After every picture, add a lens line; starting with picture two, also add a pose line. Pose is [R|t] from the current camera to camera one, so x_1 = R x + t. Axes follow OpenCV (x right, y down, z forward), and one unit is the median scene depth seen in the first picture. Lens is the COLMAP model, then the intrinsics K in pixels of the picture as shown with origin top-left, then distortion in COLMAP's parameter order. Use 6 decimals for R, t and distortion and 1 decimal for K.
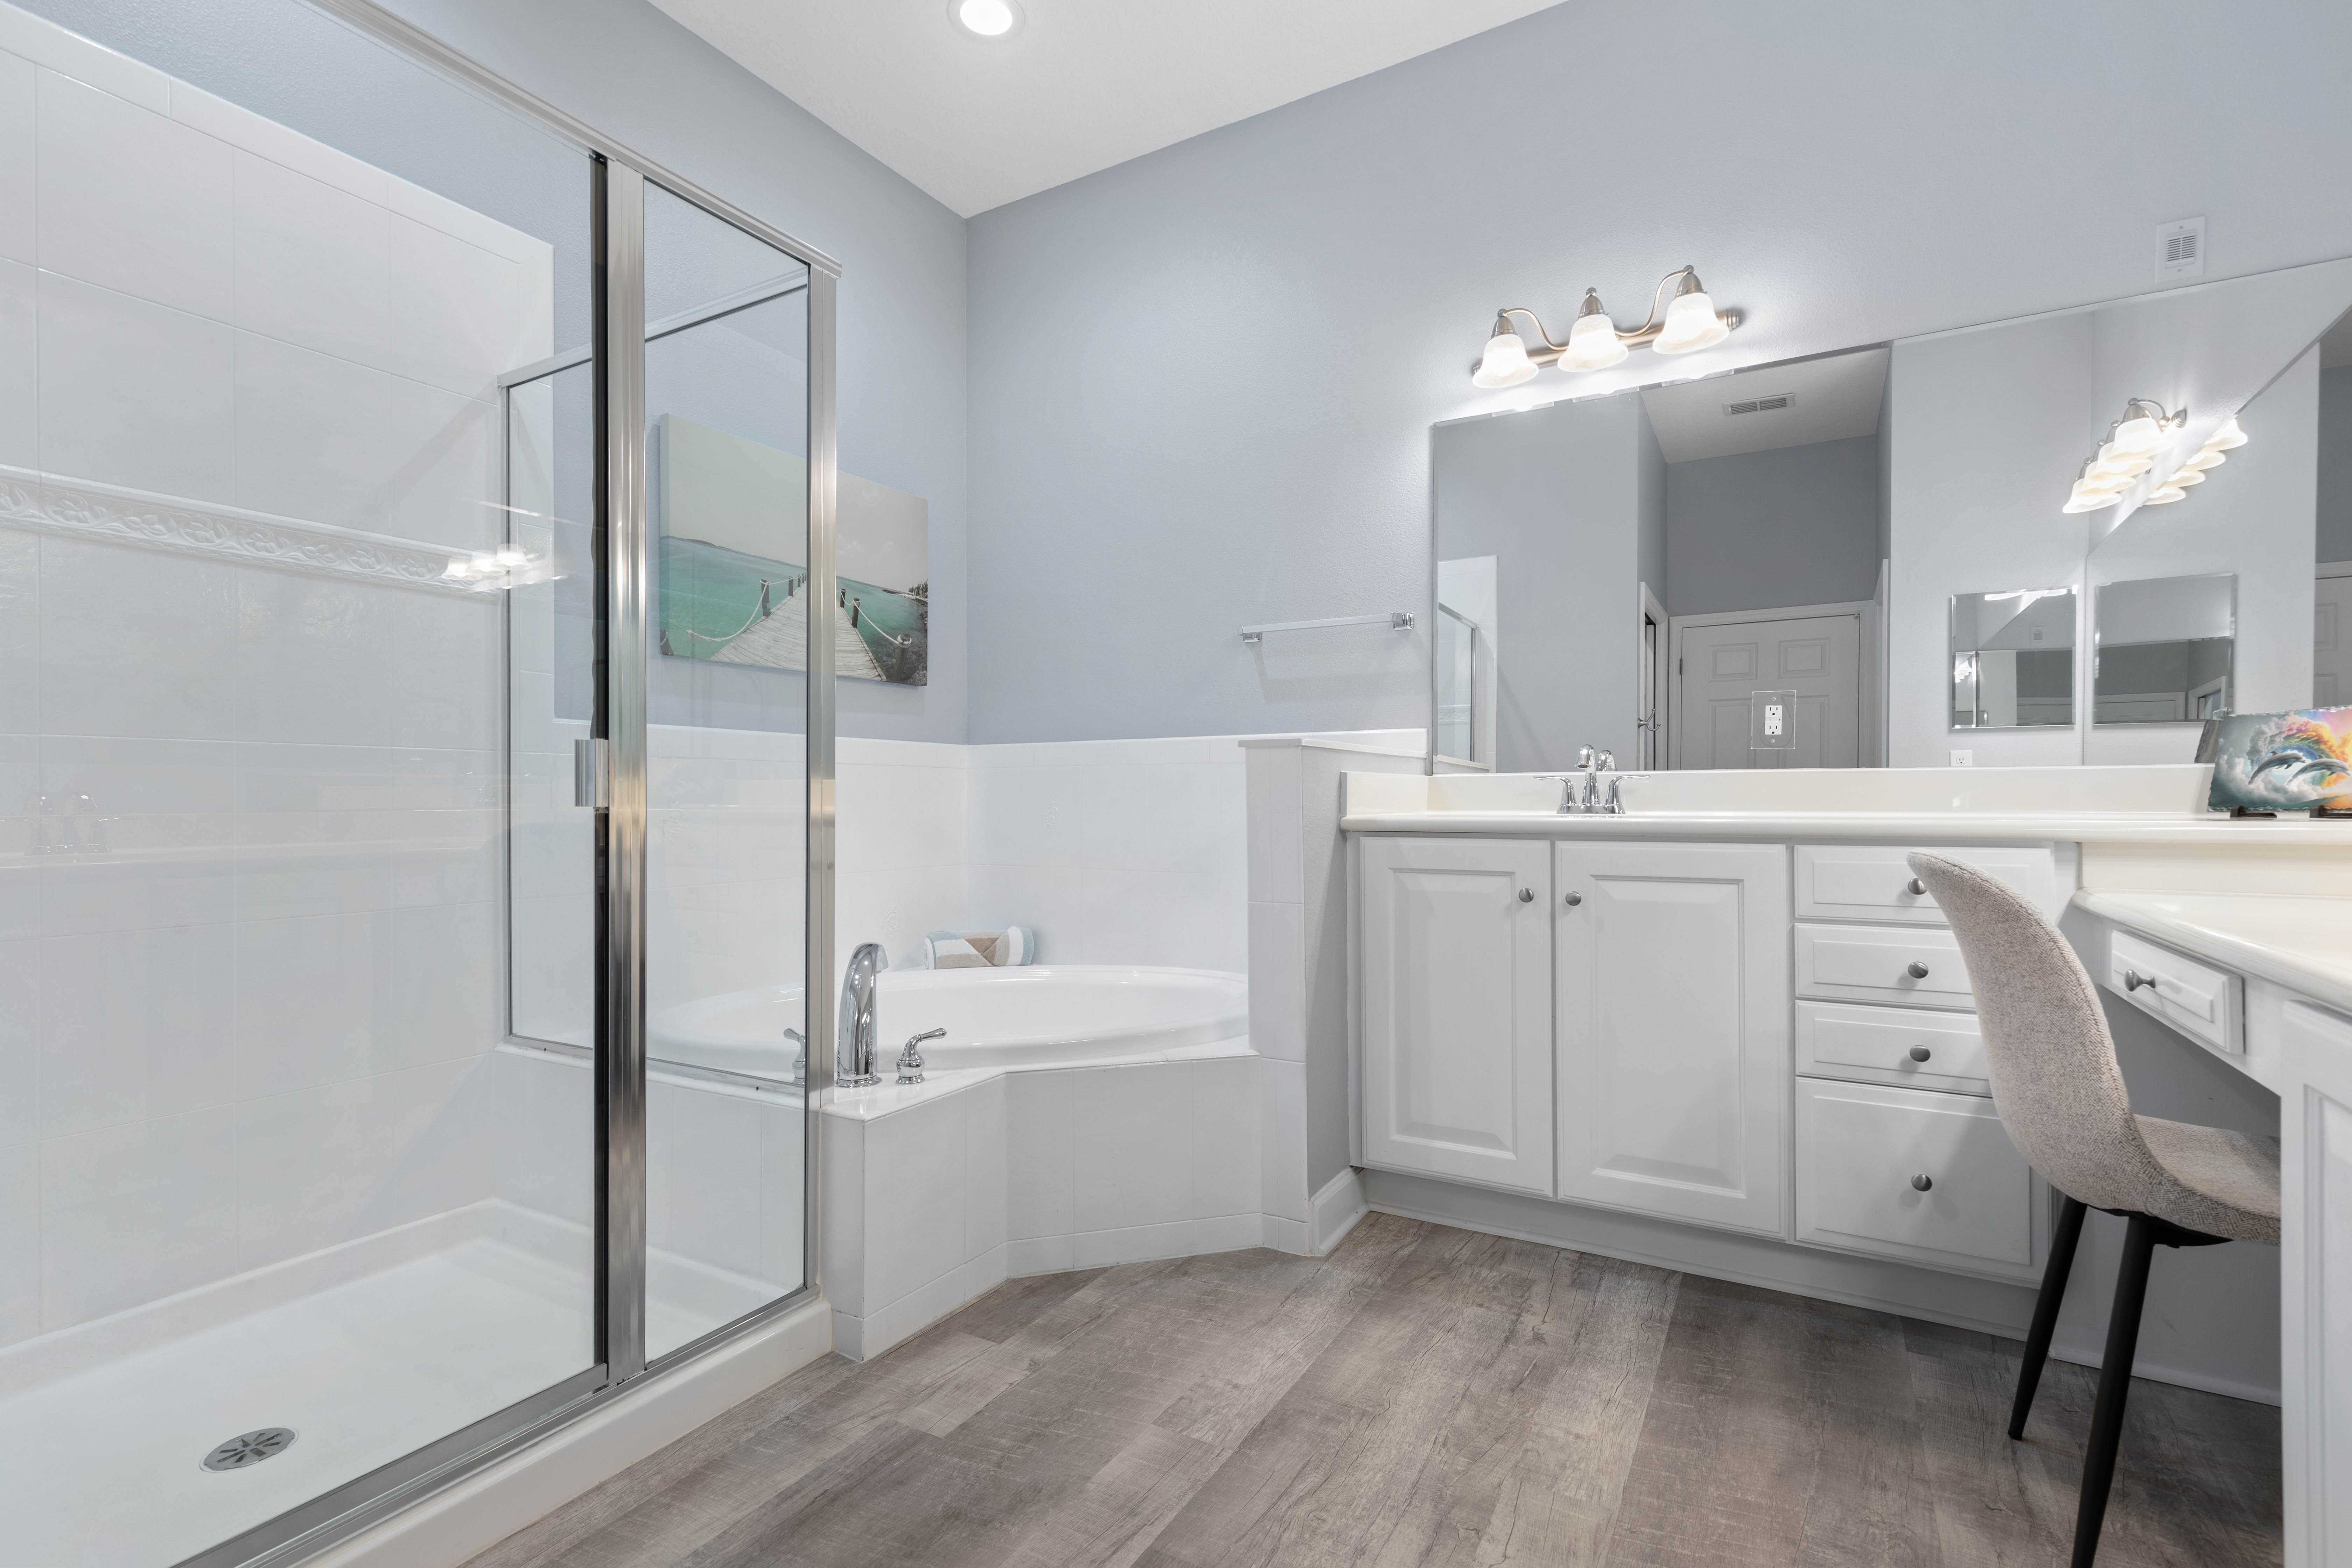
lens RADIAL K [[1092.4, 0, 1176.0], [0, 1092.4, 784.0], [0, 0, 1]] dist [0.017889, 0.000336]
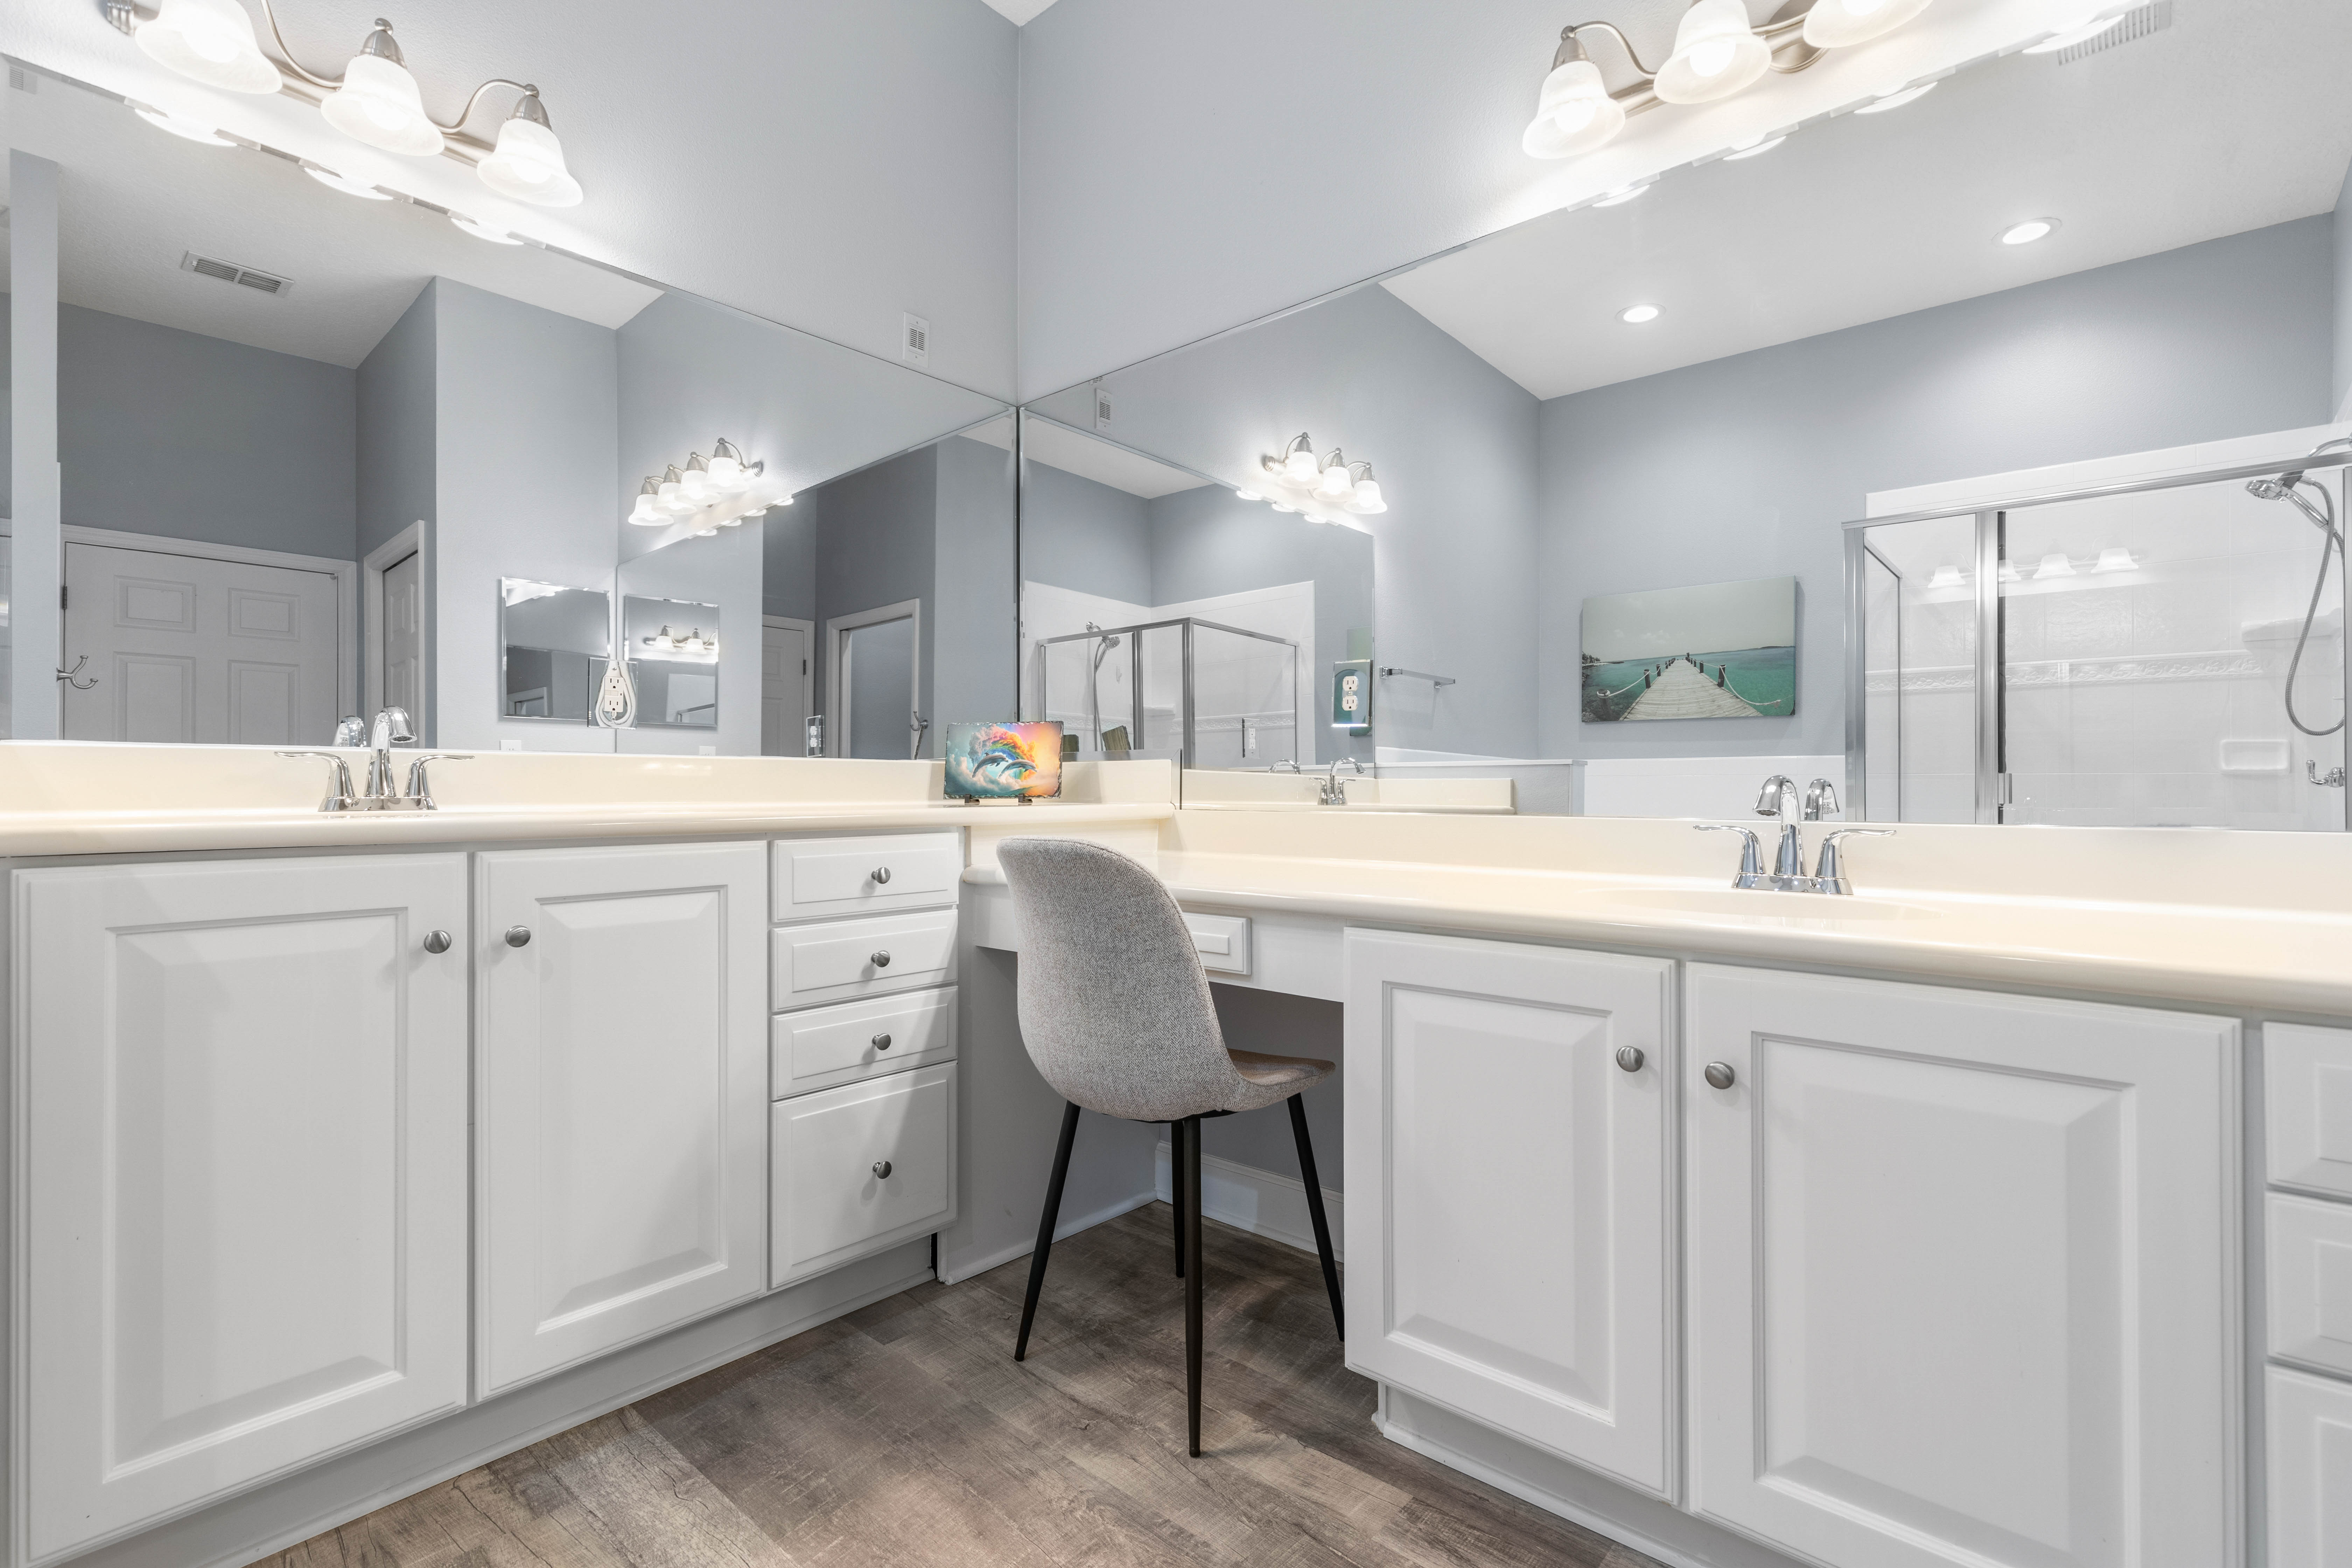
lens RADIAL K [[1092.4, 0, 1176.0], [0, 1092.4, 784.0], [0, 0, 1]] dist [0.017889, 0.000336]
pose [[0.196286, 0.006223, 0.980527, -0.236769], [-0.011605, 0.999925, -0.004023, 0.010038], [-0.980478, -0.010589, 0.196343, 0.511063]]
